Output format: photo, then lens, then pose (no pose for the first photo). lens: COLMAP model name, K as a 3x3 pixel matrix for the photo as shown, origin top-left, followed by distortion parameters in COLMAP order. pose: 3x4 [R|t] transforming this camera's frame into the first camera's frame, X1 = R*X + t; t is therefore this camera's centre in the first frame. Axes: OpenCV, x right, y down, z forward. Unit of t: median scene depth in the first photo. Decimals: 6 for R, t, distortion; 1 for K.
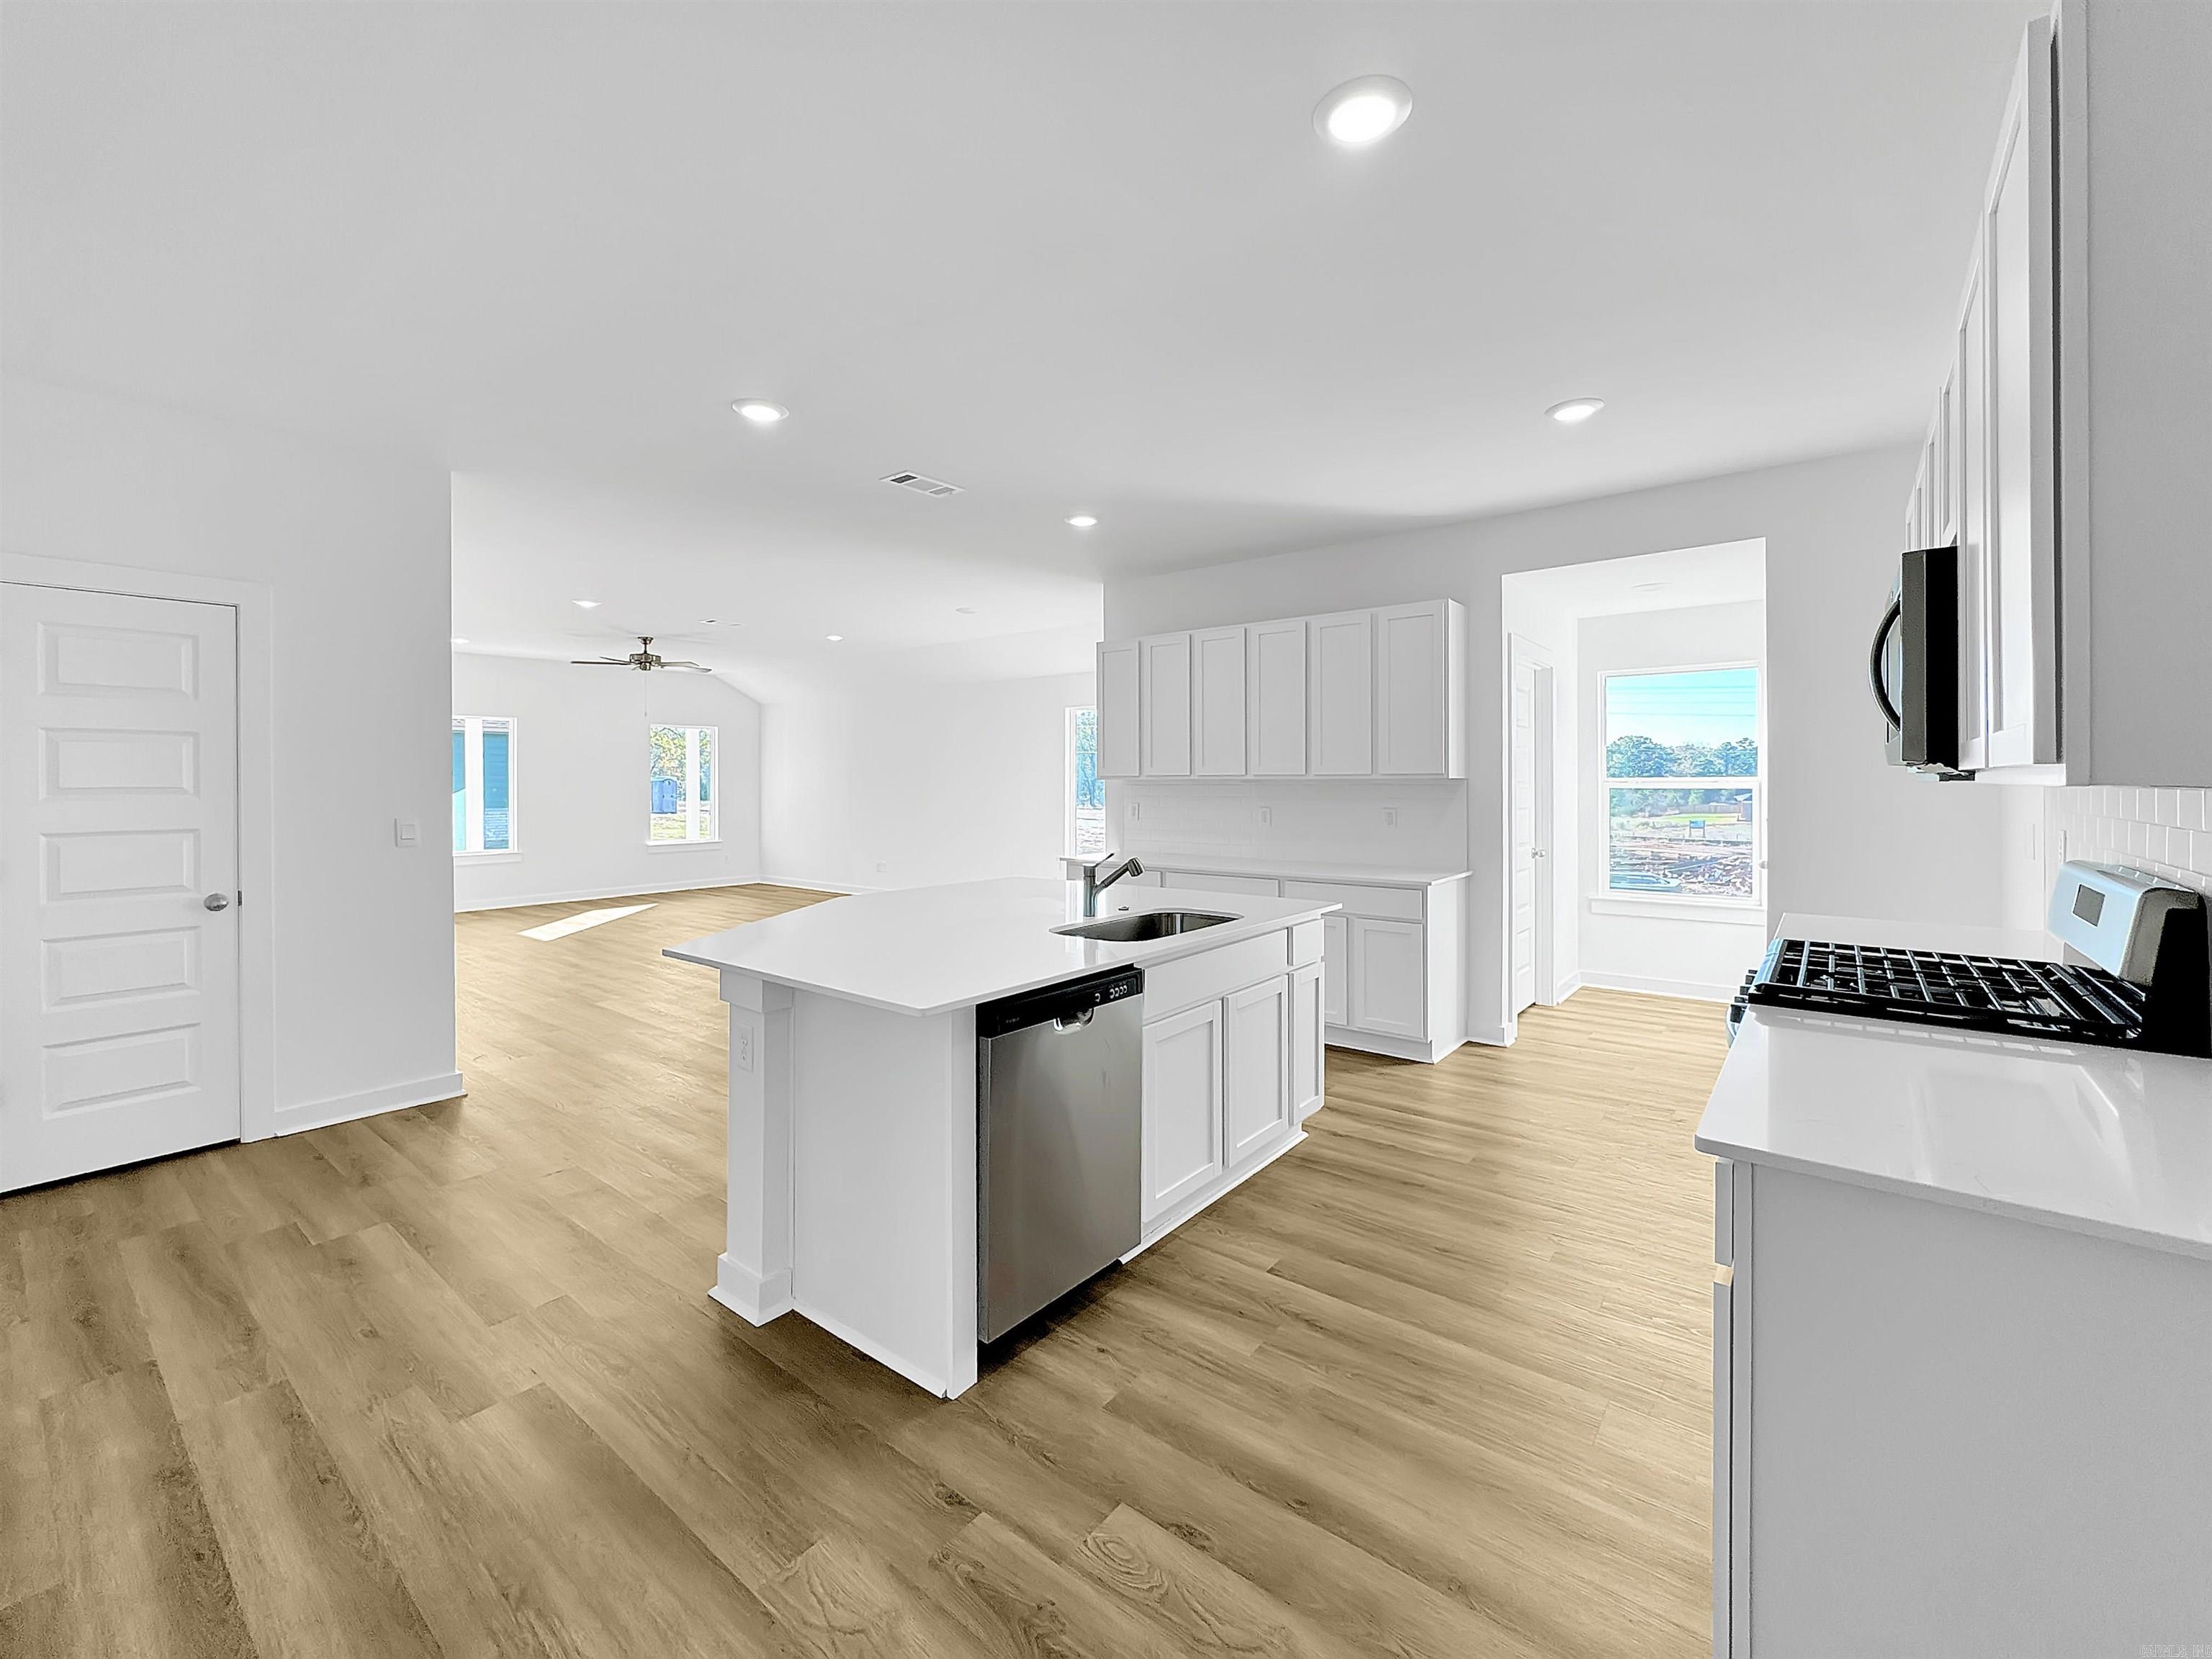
lens RADIAL K [[907.8, 0, 1104.3], [0, 907.8, 796.7], [0, 0, 1]] dist [-0.001778, -0.000797]
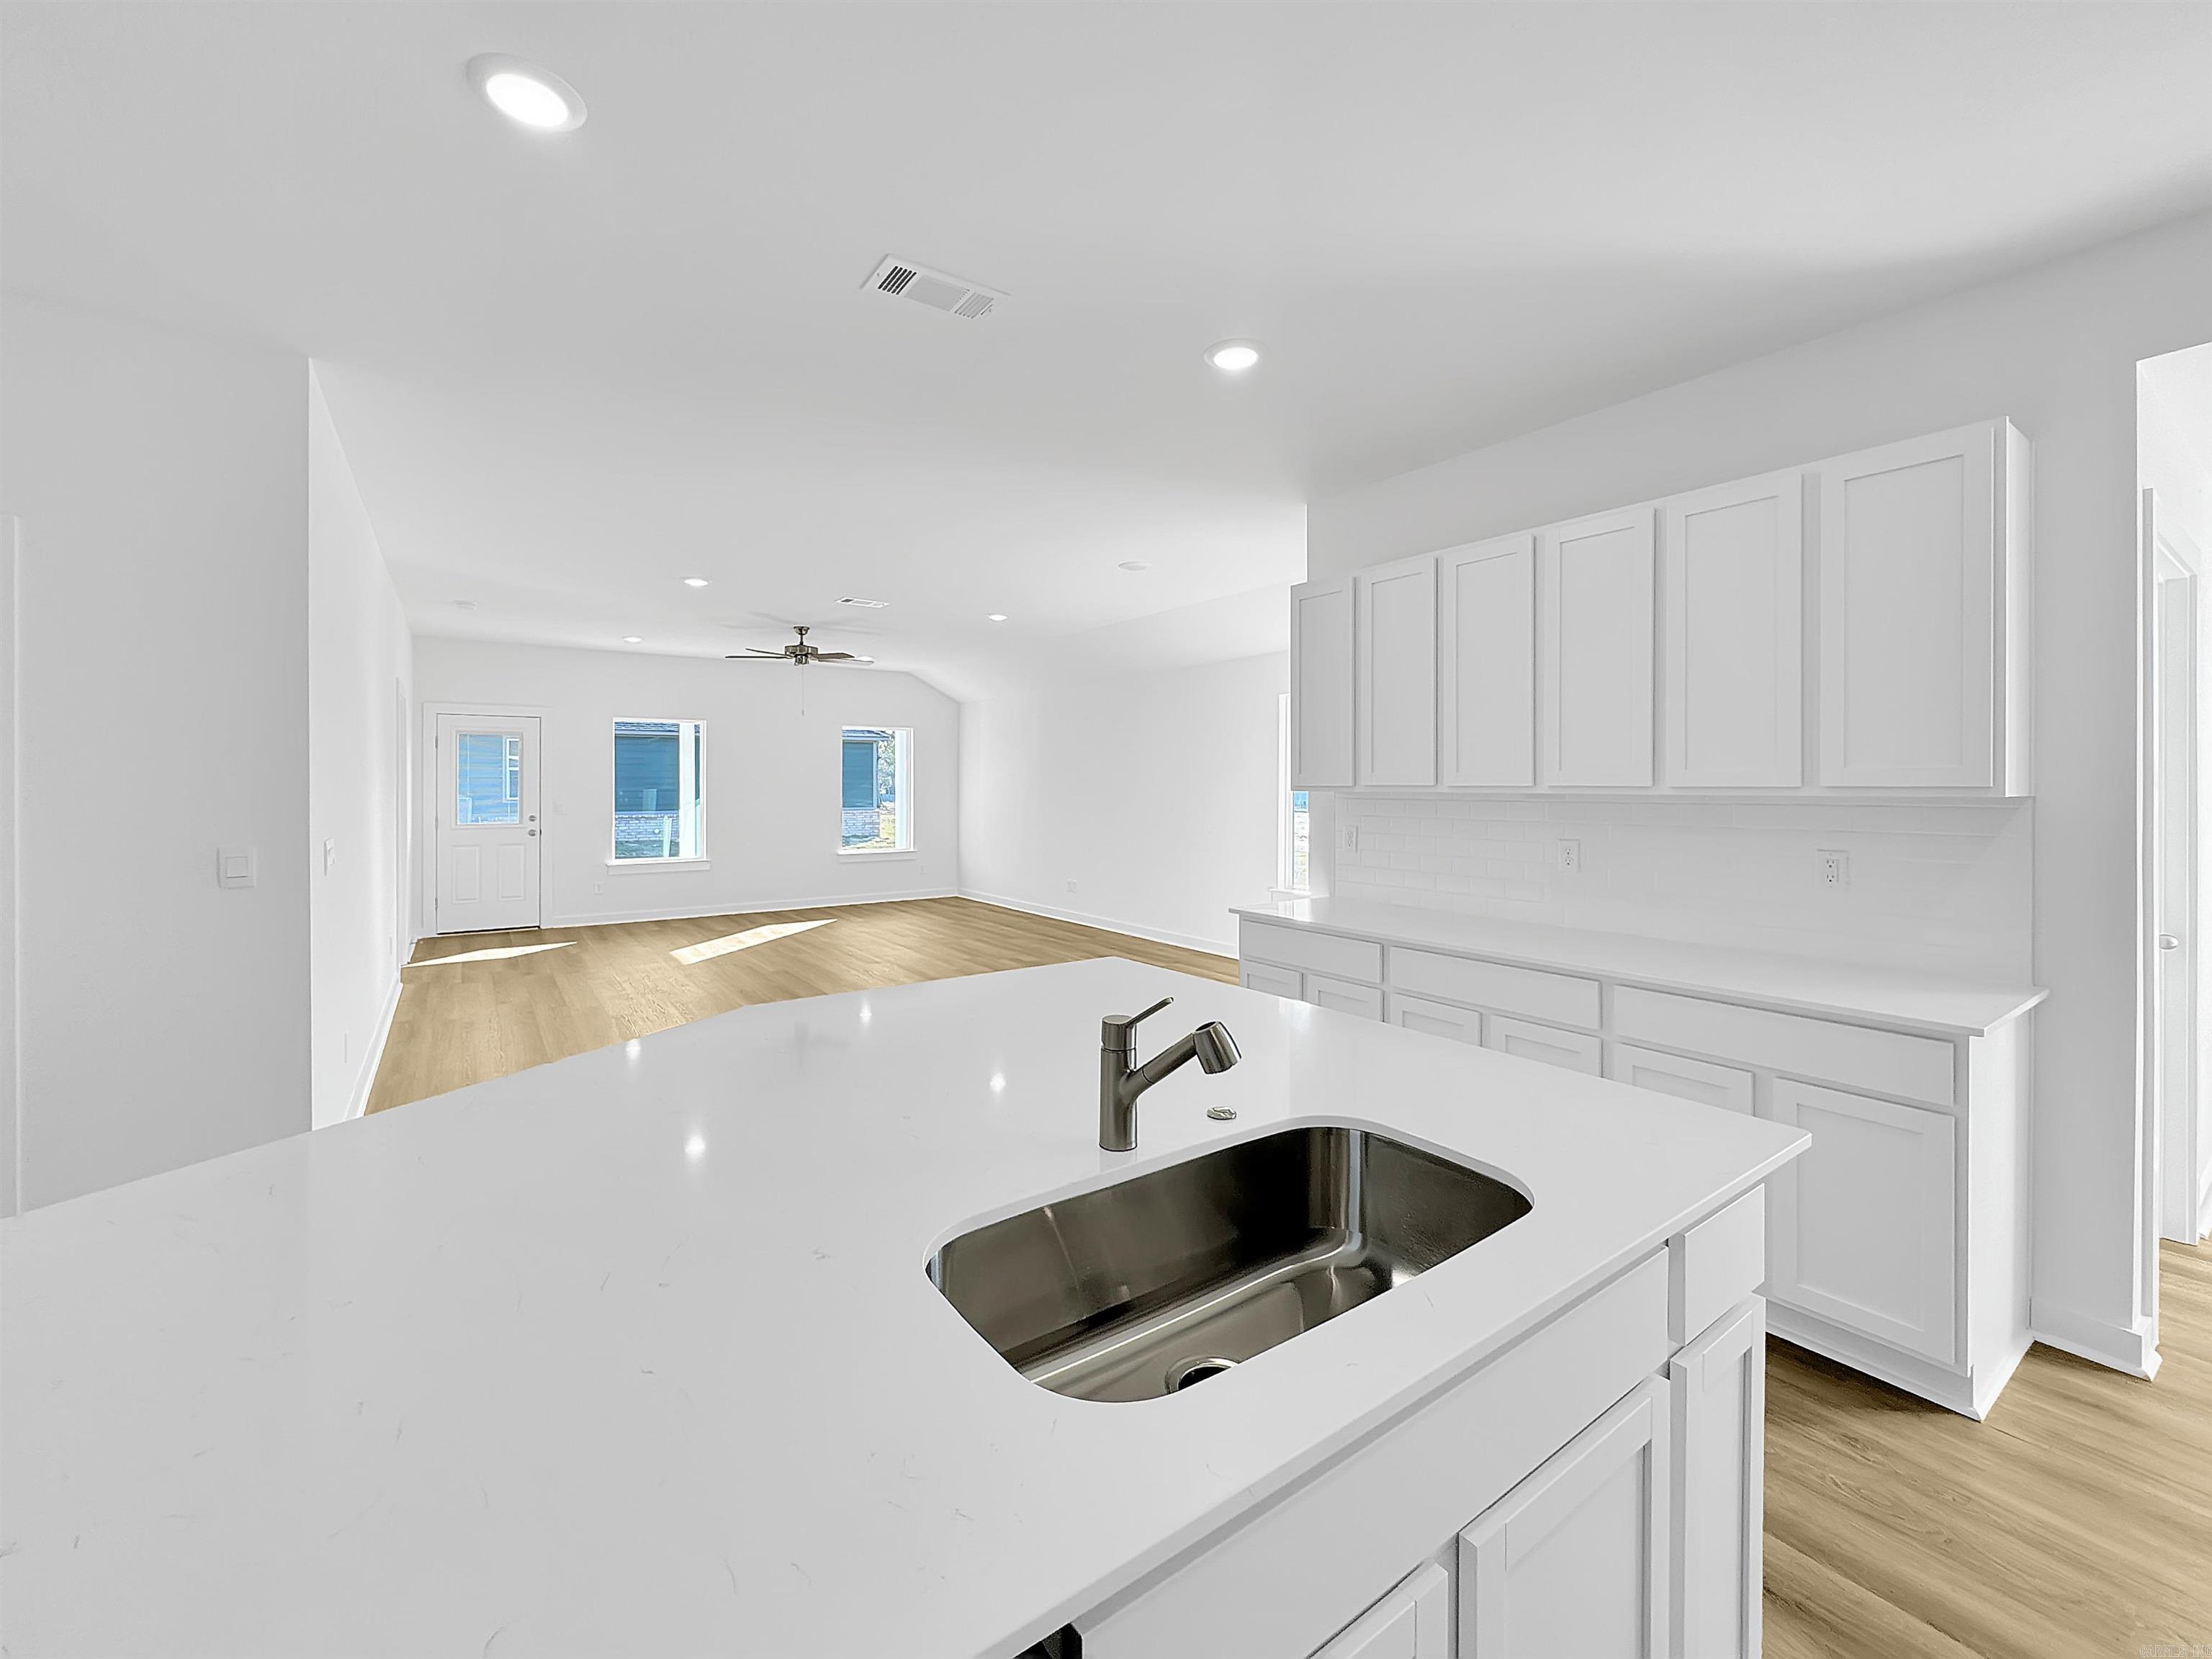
lens RADIAL K [[907.8, 0, 1102.2], [0, 907.8, 796.2], [0, 0, 1]] dist [-0.001778, -0.000797]
pose [[0.958890, 0.005785, -0.283720, 0.054889], [-0.006665, 0.999976, -0.002136, -0.013935], [0.283701, 0.003940, 0.958905, 0.360522]]
